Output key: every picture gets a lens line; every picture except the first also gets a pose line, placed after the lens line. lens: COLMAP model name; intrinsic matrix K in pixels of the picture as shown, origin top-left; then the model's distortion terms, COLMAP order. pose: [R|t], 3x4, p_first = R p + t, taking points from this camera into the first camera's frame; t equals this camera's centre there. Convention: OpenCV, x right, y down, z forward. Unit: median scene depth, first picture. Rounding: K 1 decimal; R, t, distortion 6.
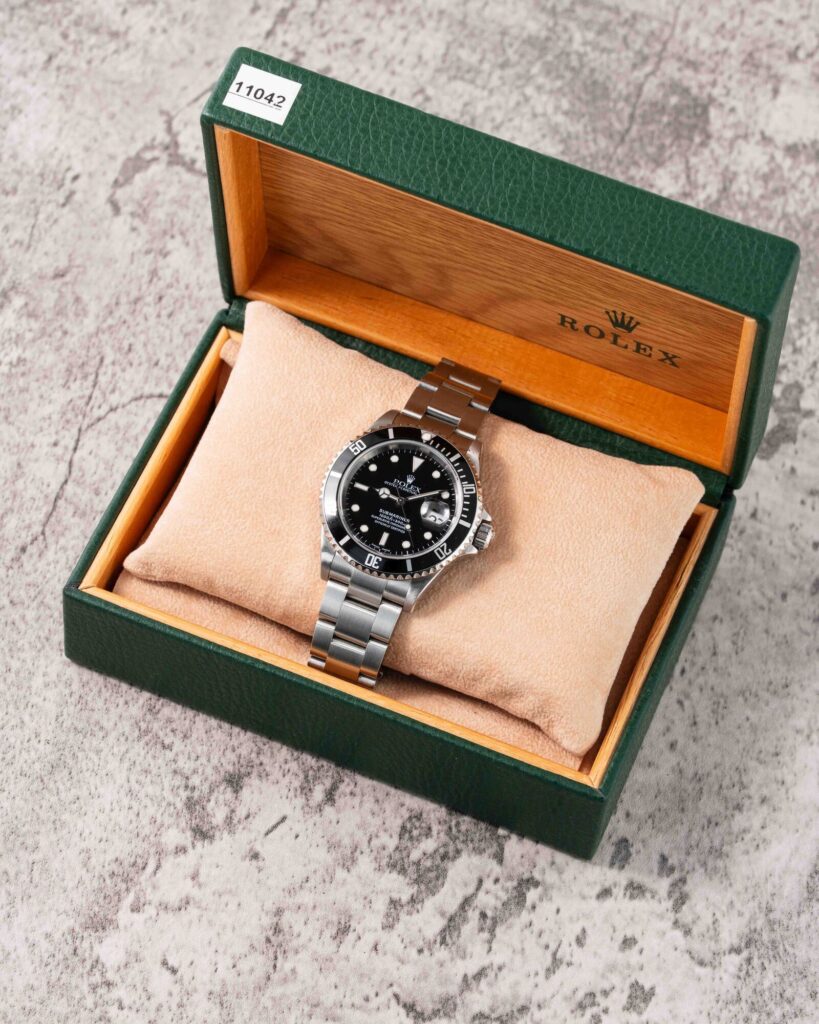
lens RADIAL K [[4772.5, 0, 409.5], [0, 4772.5, 512.0], [0, 0, 1]] dist [0.073989, 3.403005]
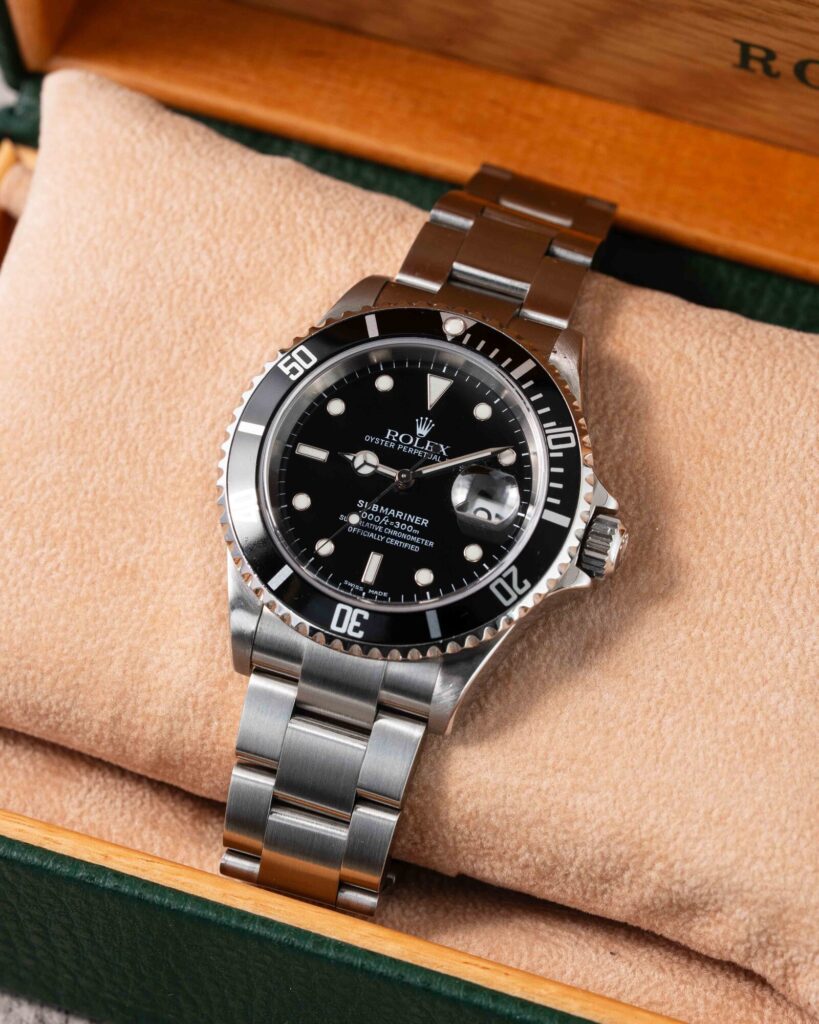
lens RADIAL K [[4772.5, 0, 409.5], [0, 4772.5, 512.0], [0, 0, 1]] dist [0.073989, 3.403005]
pose [[0.997076, -0.072367, -0.024530, 0.008953], [0.071762, 0.997115, -0.024724, 0.011455], [0.026249, 0.022891, 0.999393, 0.566904]]
